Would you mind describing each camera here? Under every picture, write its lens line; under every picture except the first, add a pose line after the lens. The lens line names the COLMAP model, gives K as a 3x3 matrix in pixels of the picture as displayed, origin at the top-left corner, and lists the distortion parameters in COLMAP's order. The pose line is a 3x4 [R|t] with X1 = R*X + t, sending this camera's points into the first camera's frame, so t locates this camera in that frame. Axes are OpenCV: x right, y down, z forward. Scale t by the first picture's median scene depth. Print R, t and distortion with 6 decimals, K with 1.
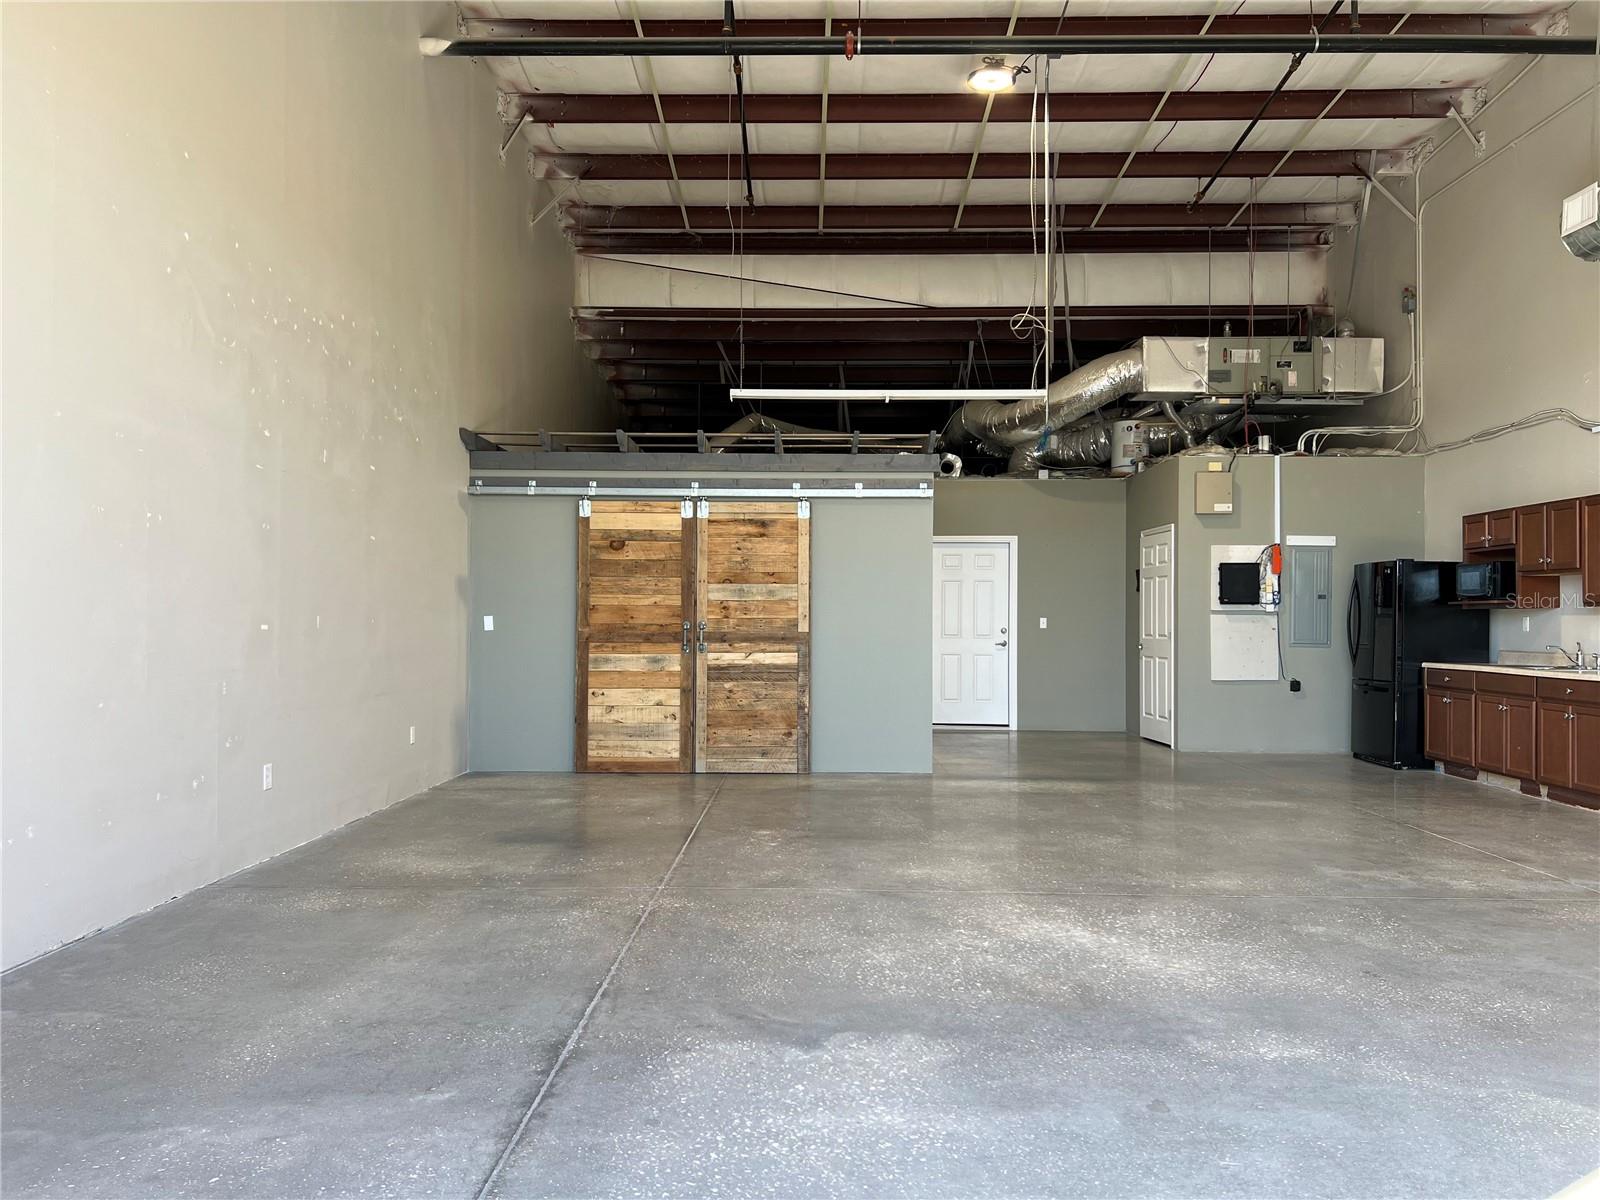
lens RADIAL K [[1200.1, 0, 793.2], [0, 1200.1, 602.0], [0, 0, 1]] dist [0.031863, -0.031410]
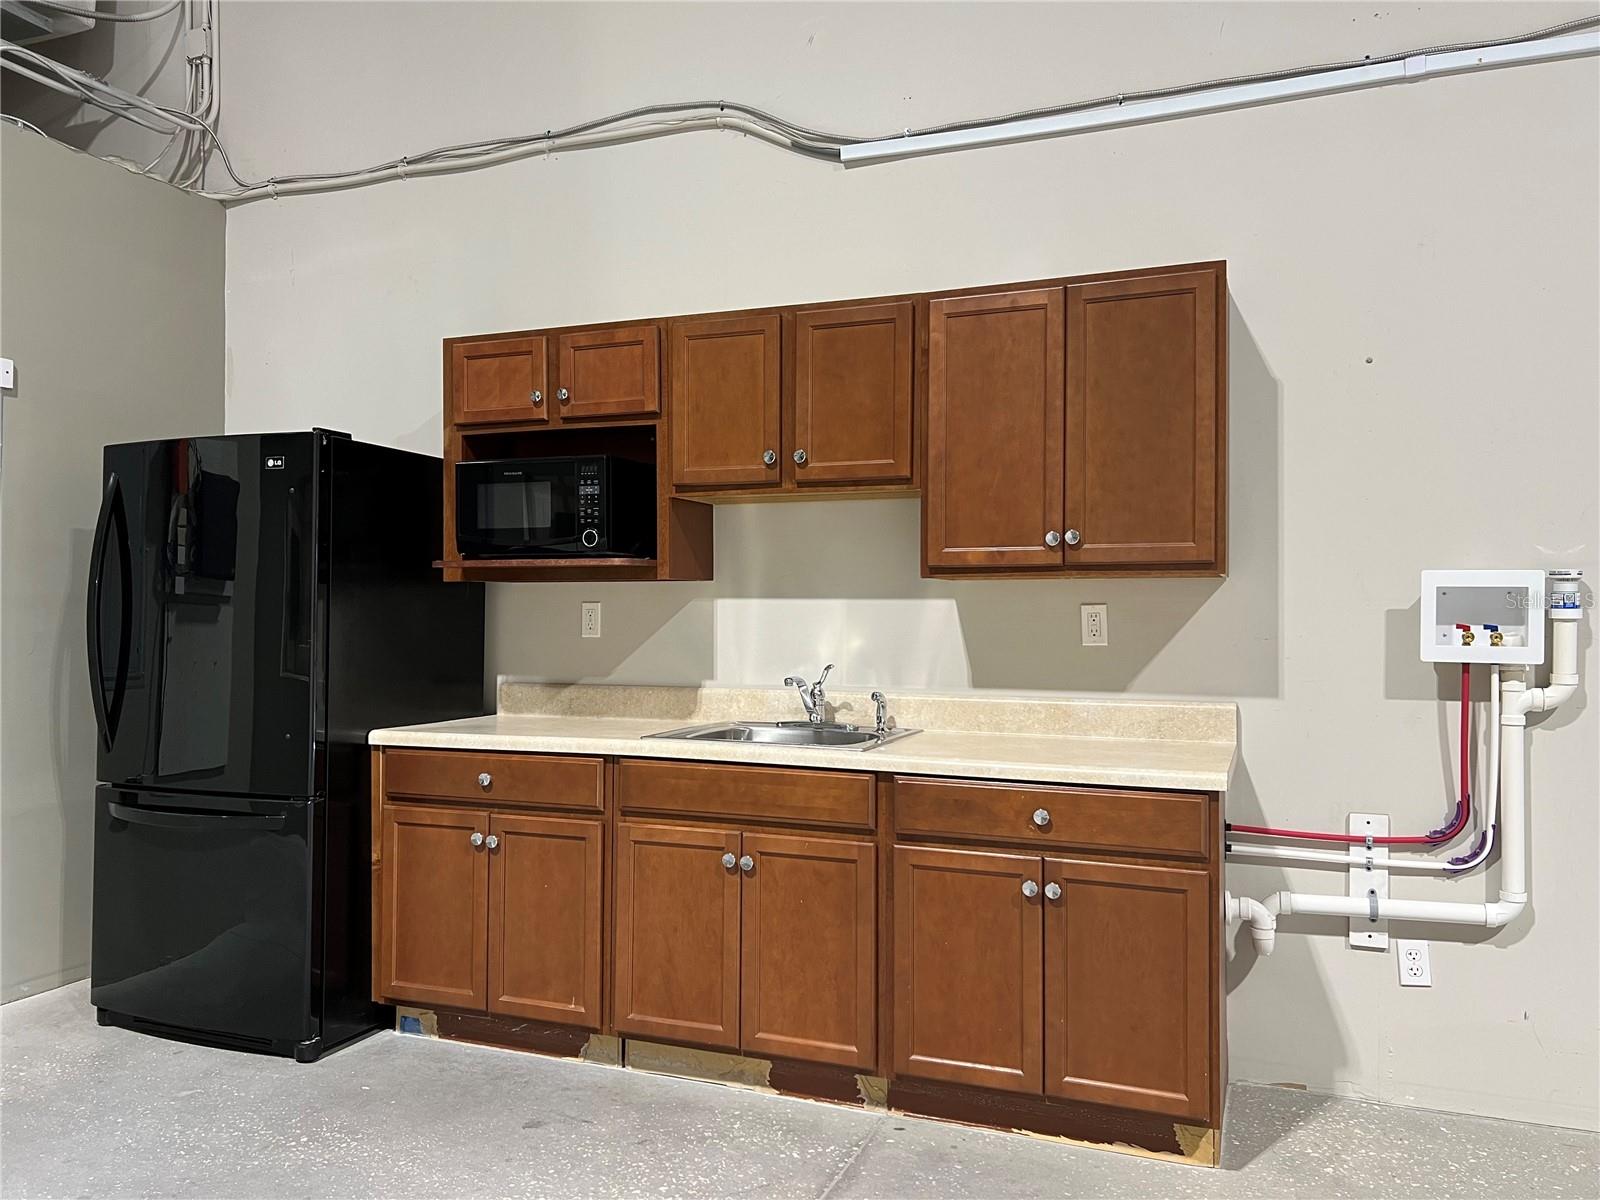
lens RADIAL K [[1200.1, 0, 800.2], [0, 1200.1, 601.9], [0, 0, 1]] dist [0.031863, -0.031410]
pose [[0.346046, 0.003276, 0.938212, 0.234519], [-0.013631, 0.999906, 0.001536, 0.010142], [-0.938119, -0.013321, 0.346058, 0.760494]]
